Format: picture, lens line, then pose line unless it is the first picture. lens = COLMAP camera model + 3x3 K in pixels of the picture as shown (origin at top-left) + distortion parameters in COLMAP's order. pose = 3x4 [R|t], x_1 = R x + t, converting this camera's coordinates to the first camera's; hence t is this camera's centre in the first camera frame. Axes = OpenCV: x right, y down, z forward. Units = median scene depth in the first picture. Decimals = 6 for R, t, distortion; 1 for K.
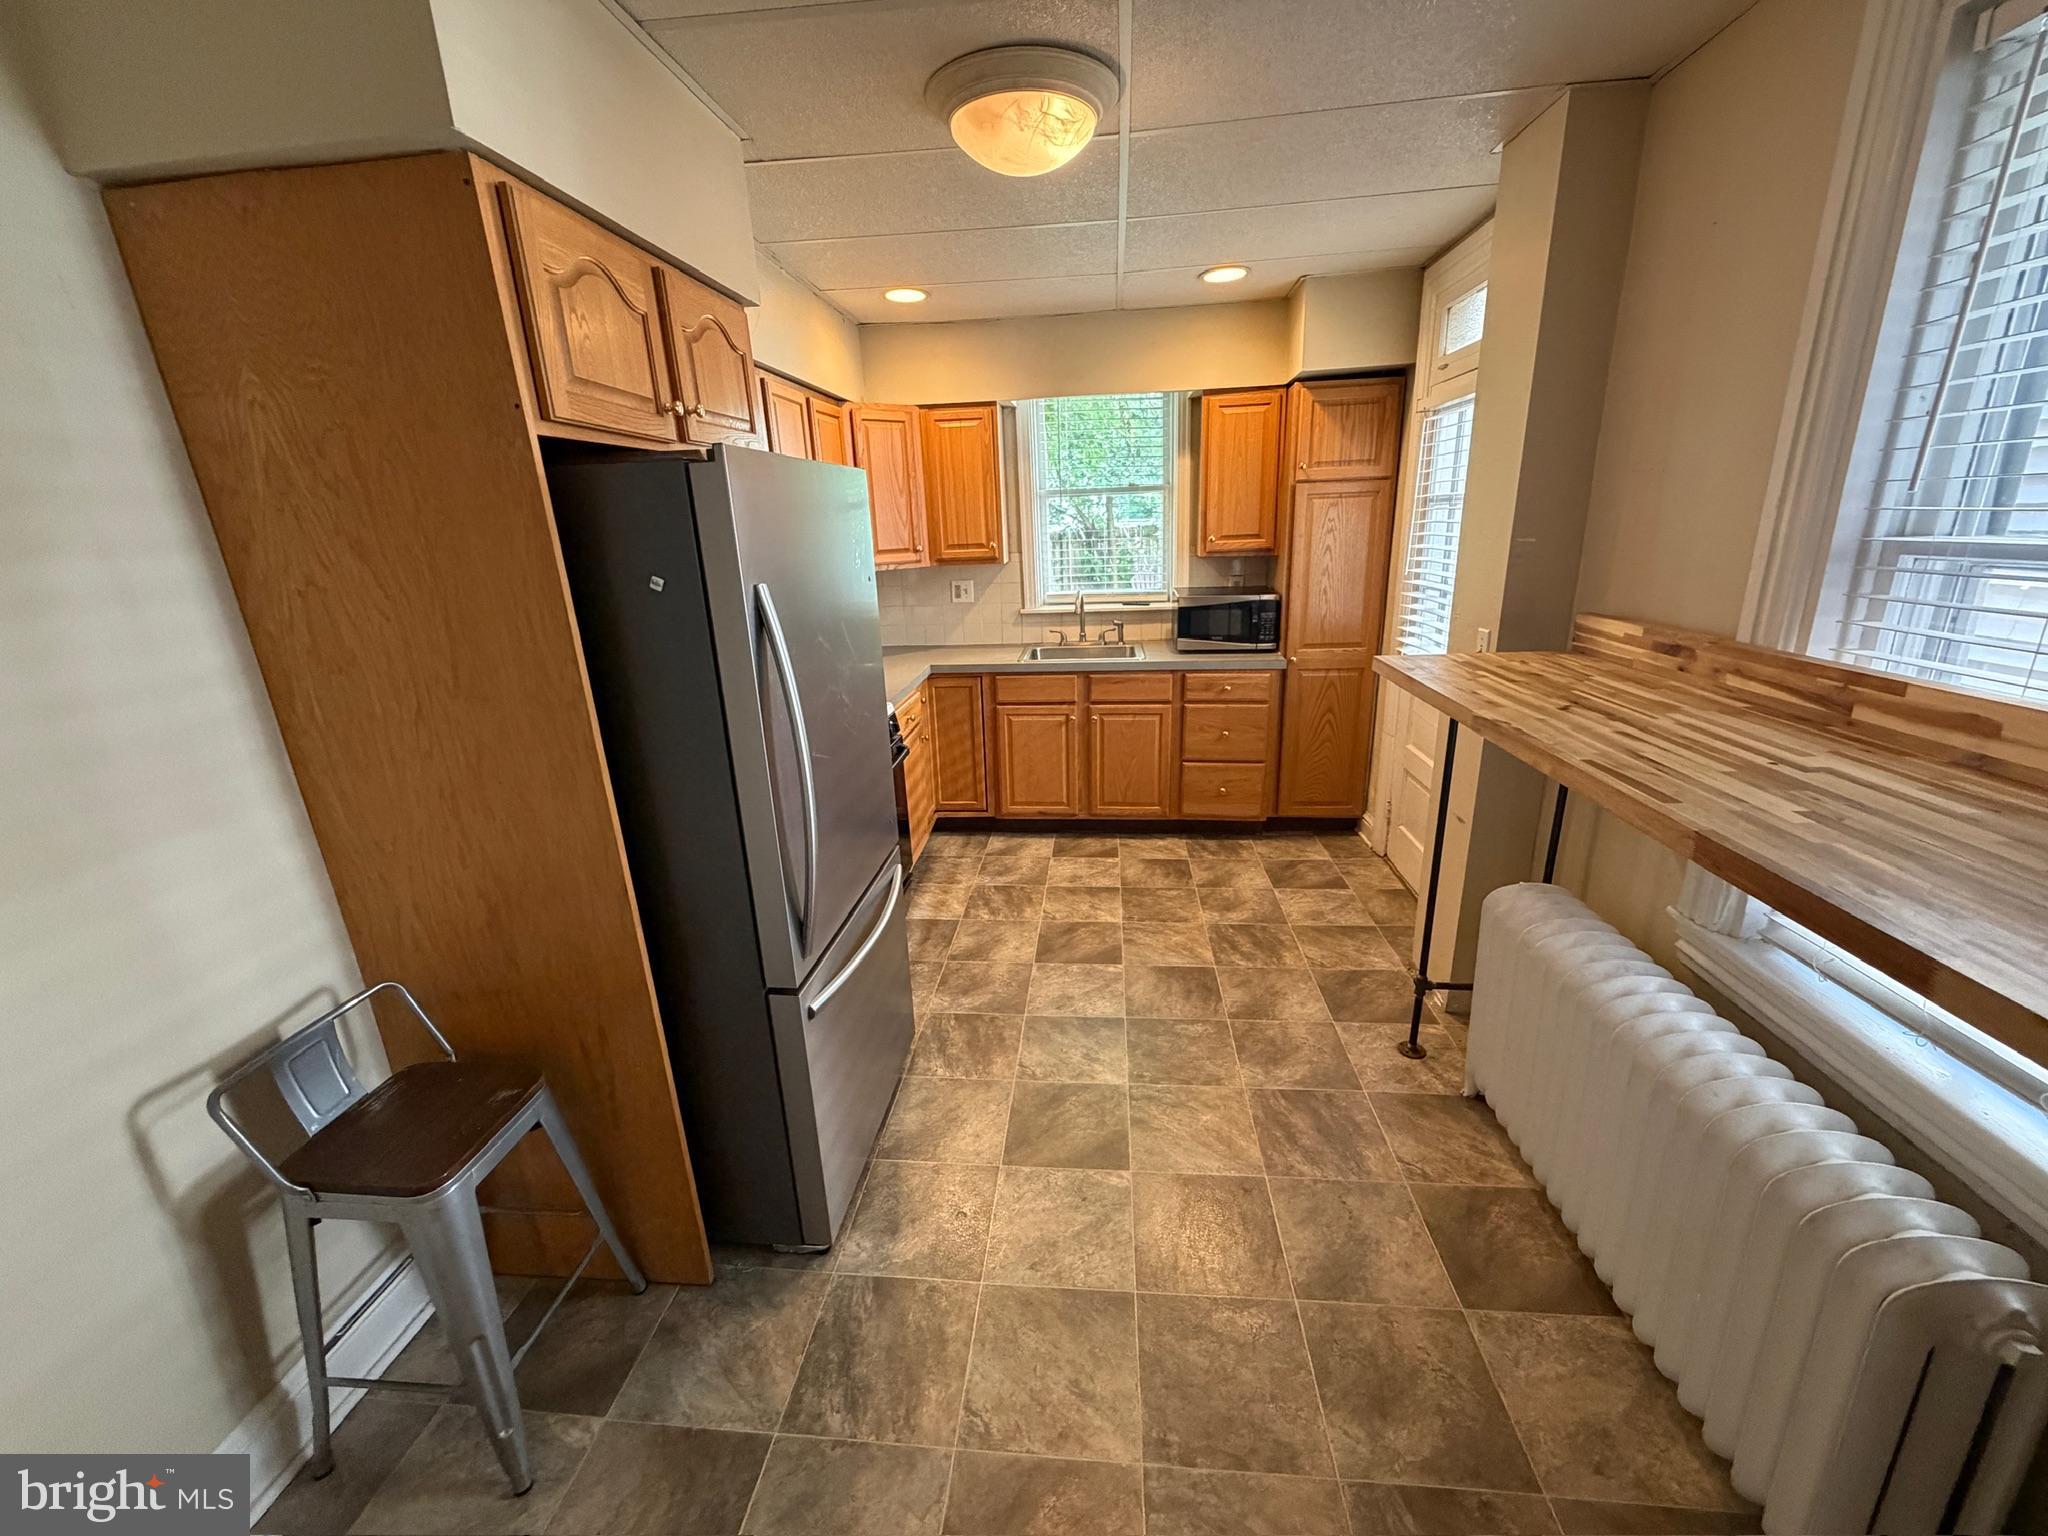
lens RADIAL K [[816.5, 0, 1015.0], [0, 816.5, 768.6], [0, 0, 1]] dist [-0.002171, 0.000600]
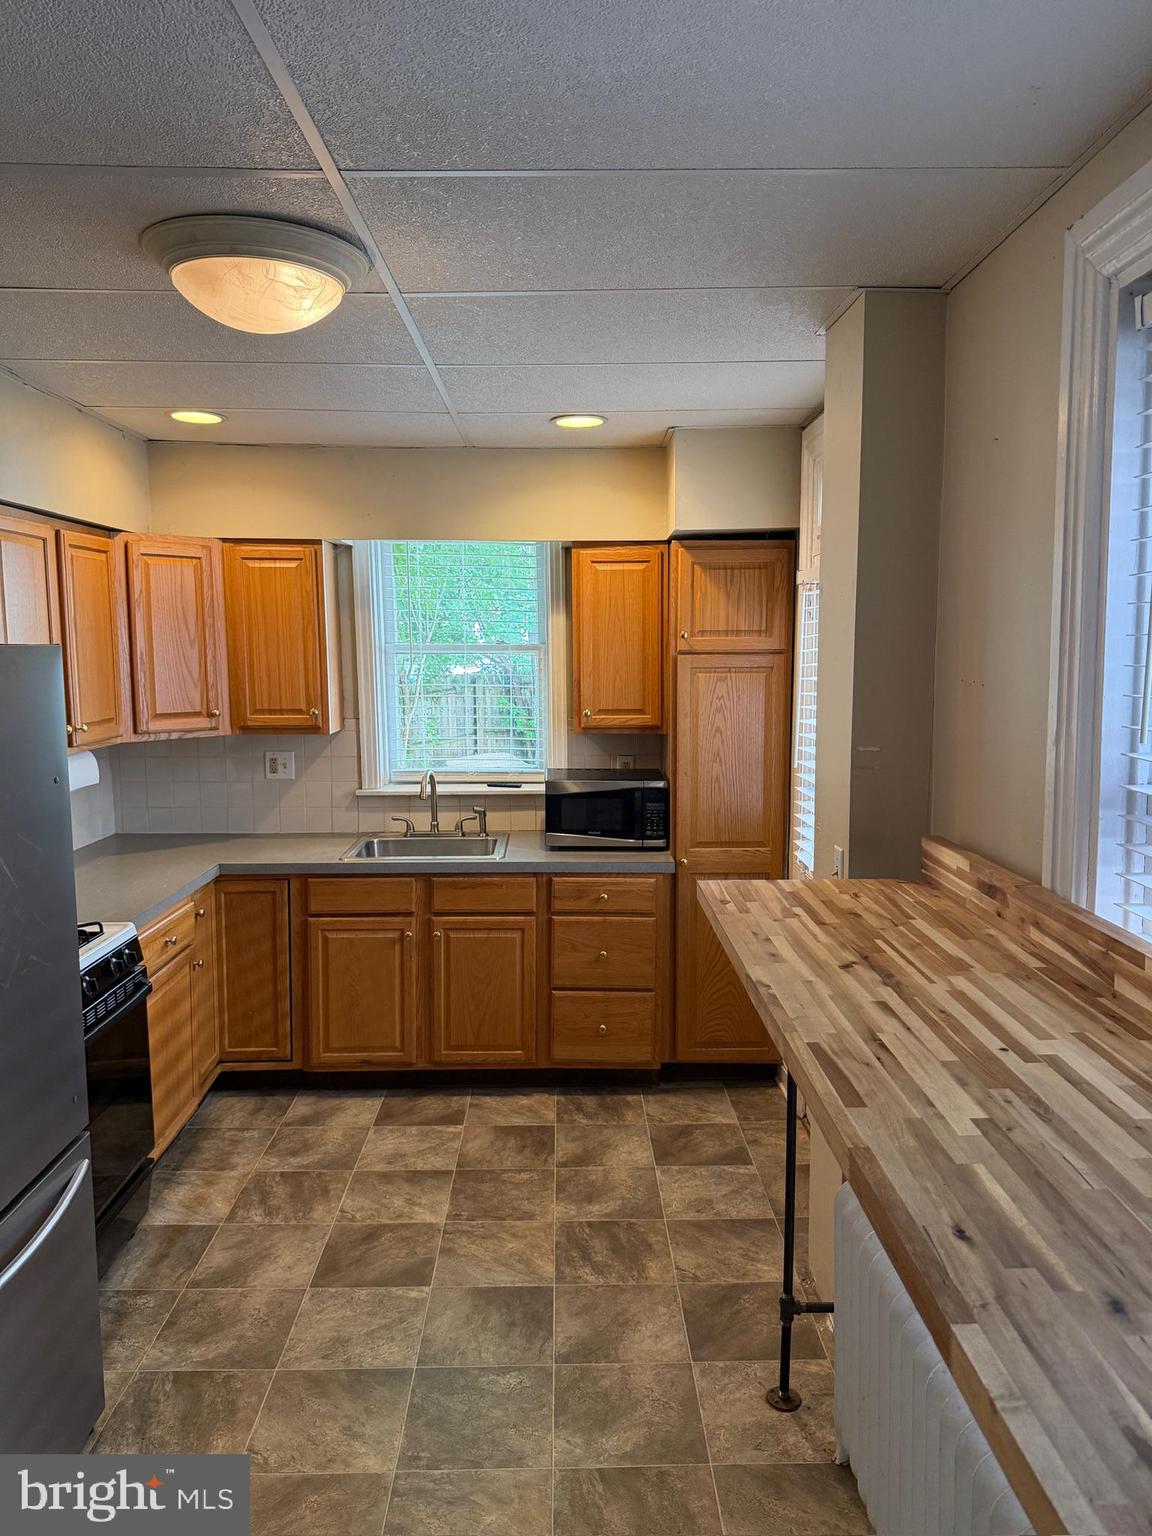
lens RADIAL K [[1085.7, 0, 585.3], [0, 1085.7, 764.5], [0, 0, 1]] dist [0.031845, -0.051879]
pose [[0.991649, 0.022158, 0.127050, 0.196206], [0.001995, 0.982376, -0.186904, -0.053317], [-0.128952, 0.185597, 0.974128, -0.084177]]
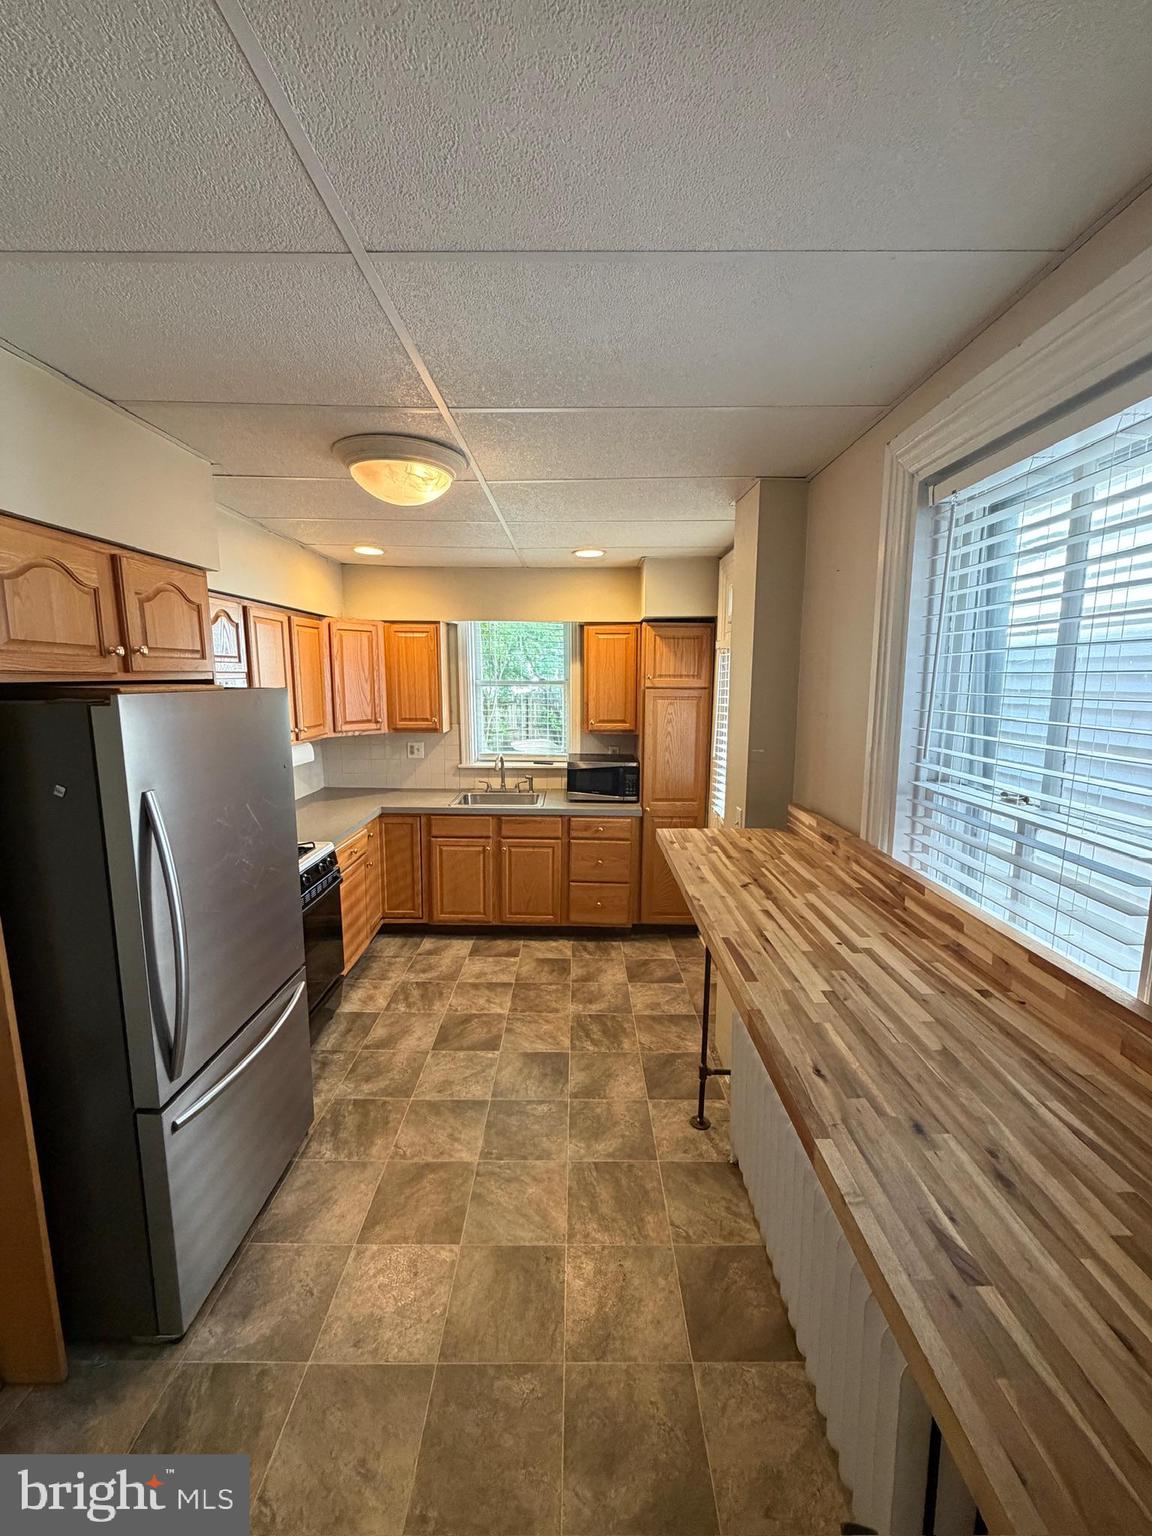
lens RADIAL K [[612.4, 0, 576.6], [0, 612.4, 762.2], [0, 0, 1]] dist [-0.002171, 0.000600]
pose [[0.993865, 0.029705, 0.106533, 0.198764], [-0.012846, 0.987741, -0.155571, -0.090440], [-0.109848, 0.153248, 0.982063, -0.047931]]
